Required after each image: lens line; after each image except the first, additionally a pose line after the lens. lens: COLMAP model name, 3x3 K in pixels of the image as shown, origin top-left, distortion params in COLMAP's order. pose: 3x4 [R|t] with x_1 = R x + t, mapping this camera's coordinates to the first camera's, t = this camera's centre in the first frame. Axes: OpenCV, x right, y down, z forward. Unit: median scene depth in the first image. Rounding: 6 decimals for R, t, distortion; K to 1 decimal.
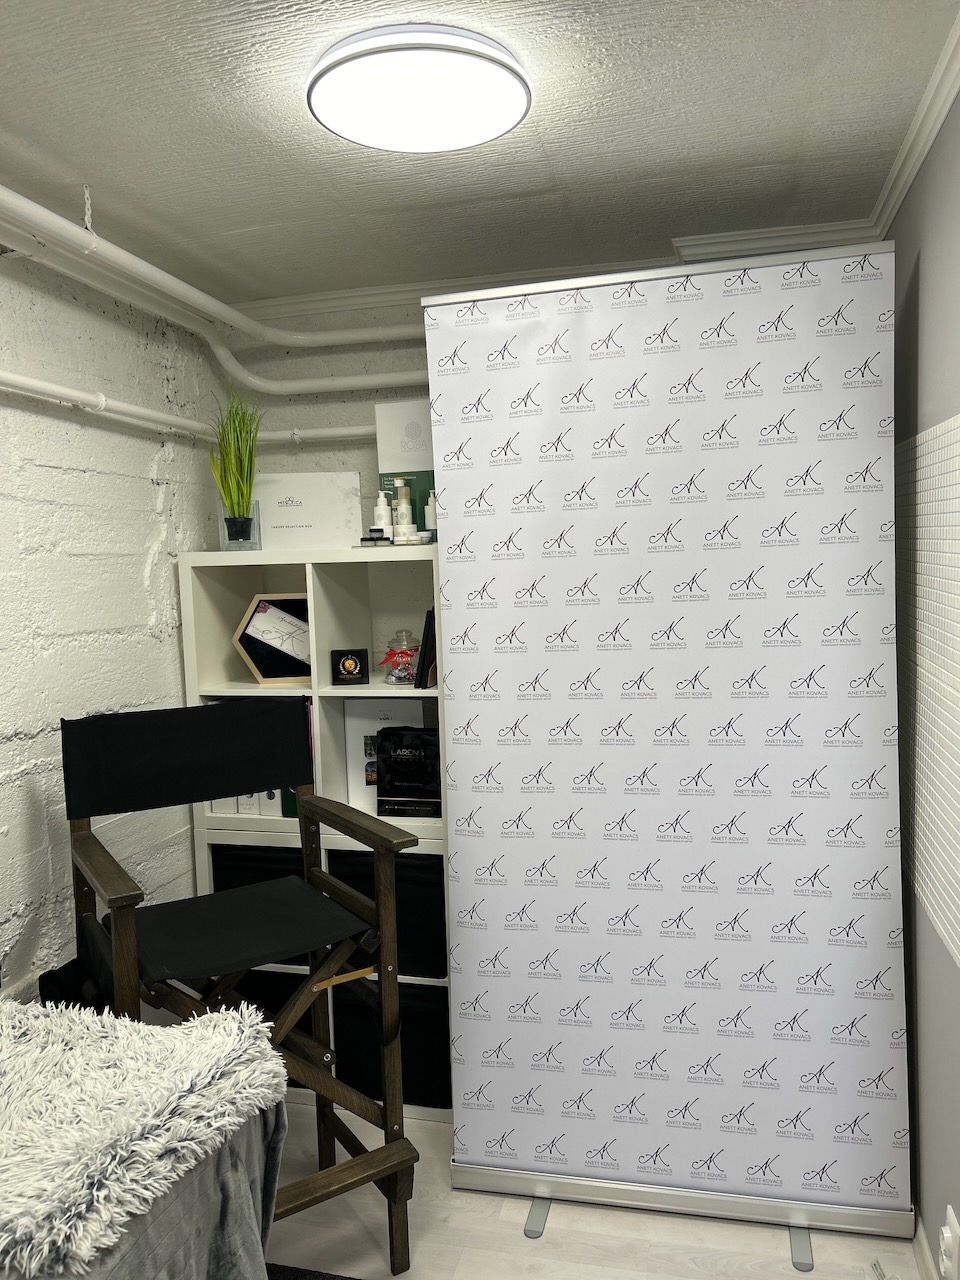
lens RADIAL K [[972.1, 0, 492.4], [0, 972.1, 622.2], [0, 0, 1]] dist [0.059909, -0.073747]
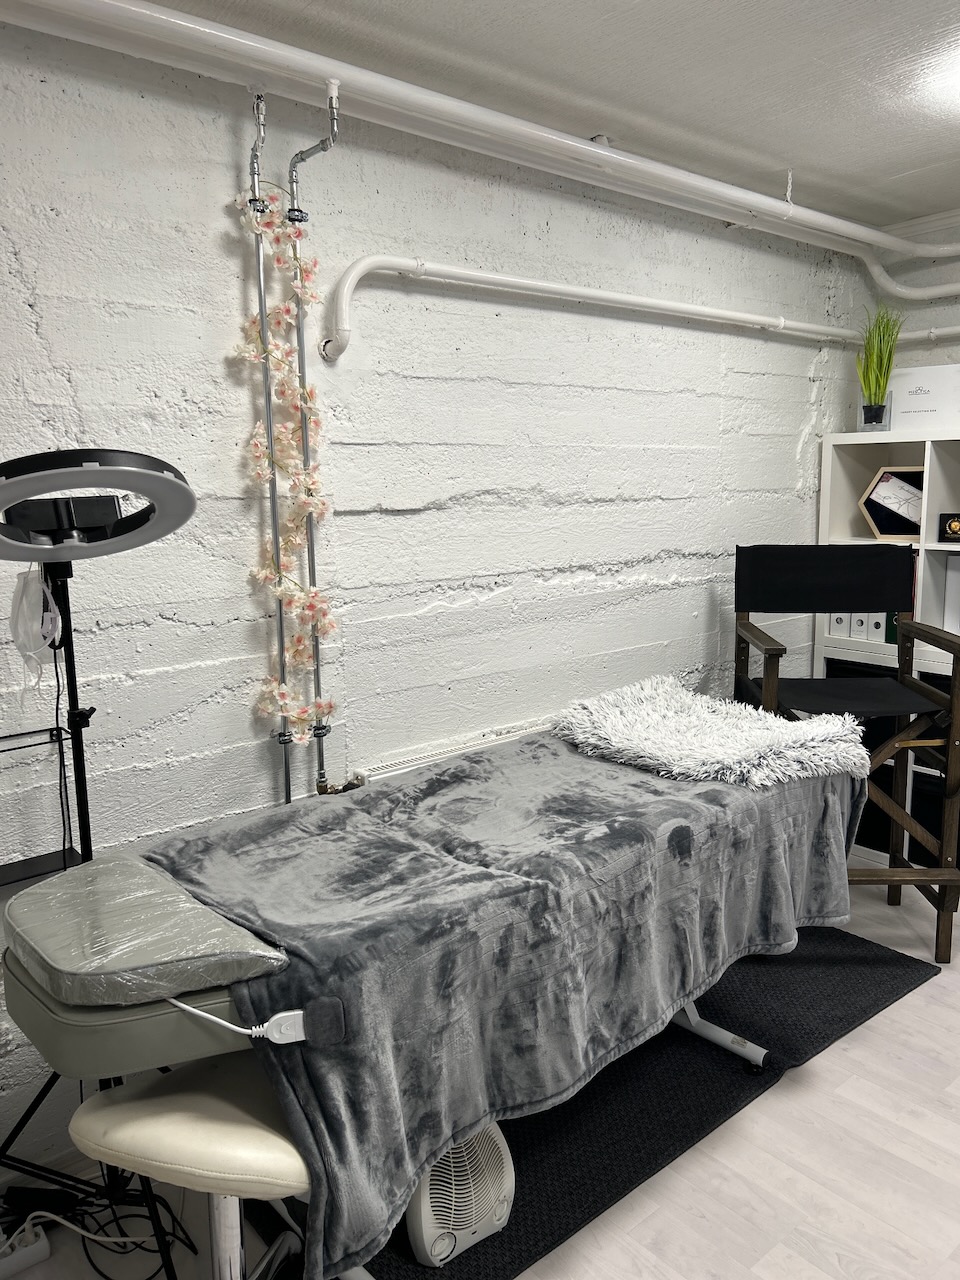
lens RADIAL K [[956.0, 0, 480.0], [0, 956.0, 640.0], [0, 0, 1]] dist [0.050335, -0.048262]
pose [[0.807834, 0.120989, -0.576858, 0.090170], [-0.046487, 0.988735, 0.142276, 0.041477], [0.587574, -0.088119, 0.804358, -0.352016]]
